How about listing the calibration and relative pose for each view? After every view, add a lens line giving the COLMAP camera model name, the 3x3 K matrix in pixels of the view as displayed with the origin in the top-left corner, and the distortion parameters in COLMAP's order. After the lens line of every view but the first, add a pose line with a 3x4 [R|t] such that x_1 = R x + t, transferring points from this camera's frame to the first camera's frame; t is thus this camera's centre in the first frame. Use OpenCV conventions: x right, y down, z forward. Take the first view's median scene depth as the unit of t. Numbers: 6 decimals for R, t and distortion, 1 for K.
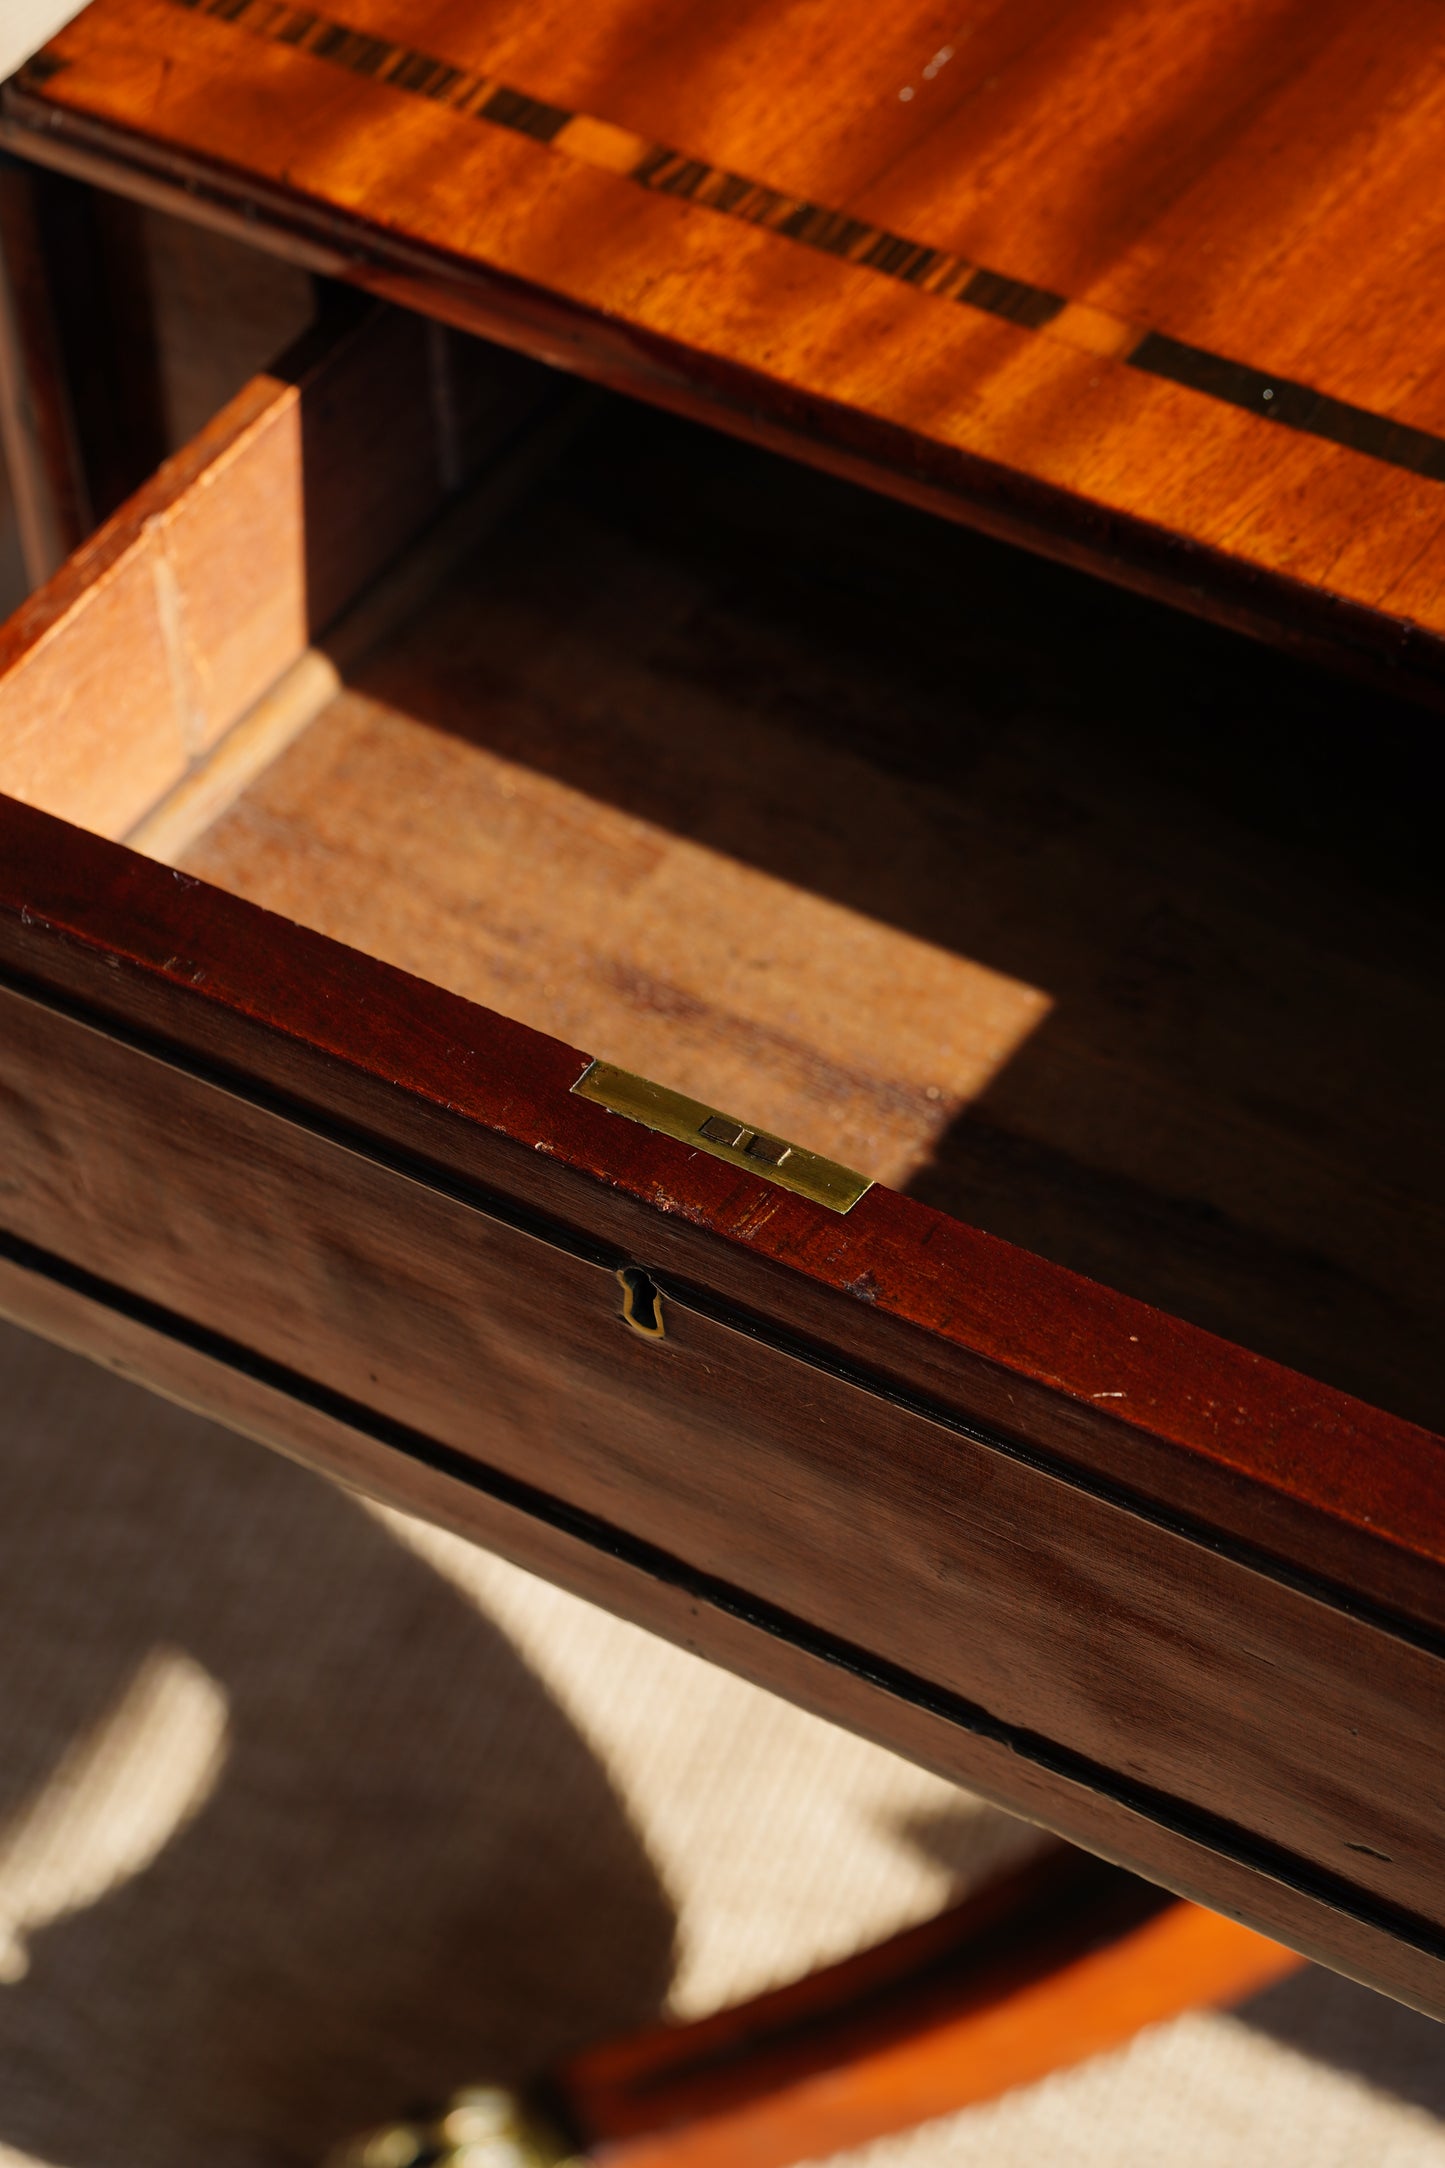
lens RADIAL K [[6170.1, 0, 716.1], [0, 6170.1, 1263.0], [0, 0, 1]] dist [-0.150602, -0.596043]
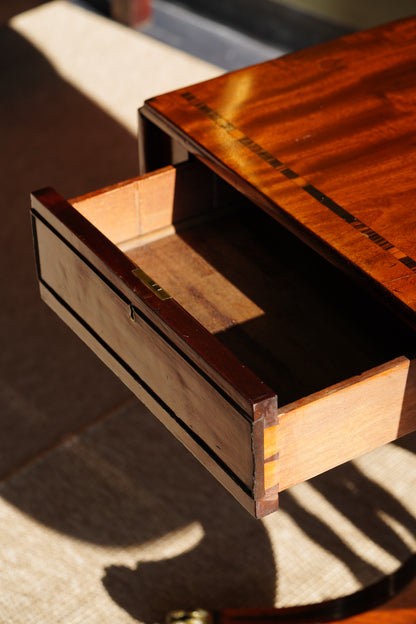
lens RADIAL K [[1775.9, 0, 206.2], [0, 1775.9, 363.5], [0, 0, 1]] dist [-0.150602, -0.596043]
pose [[0.901758, 0.269843, -0.337665, 0.507352], [-0.330817, 0.933646, -0.137353, 0.208475], [0.278196, 0.235564, 0.931191, -0.343154]]
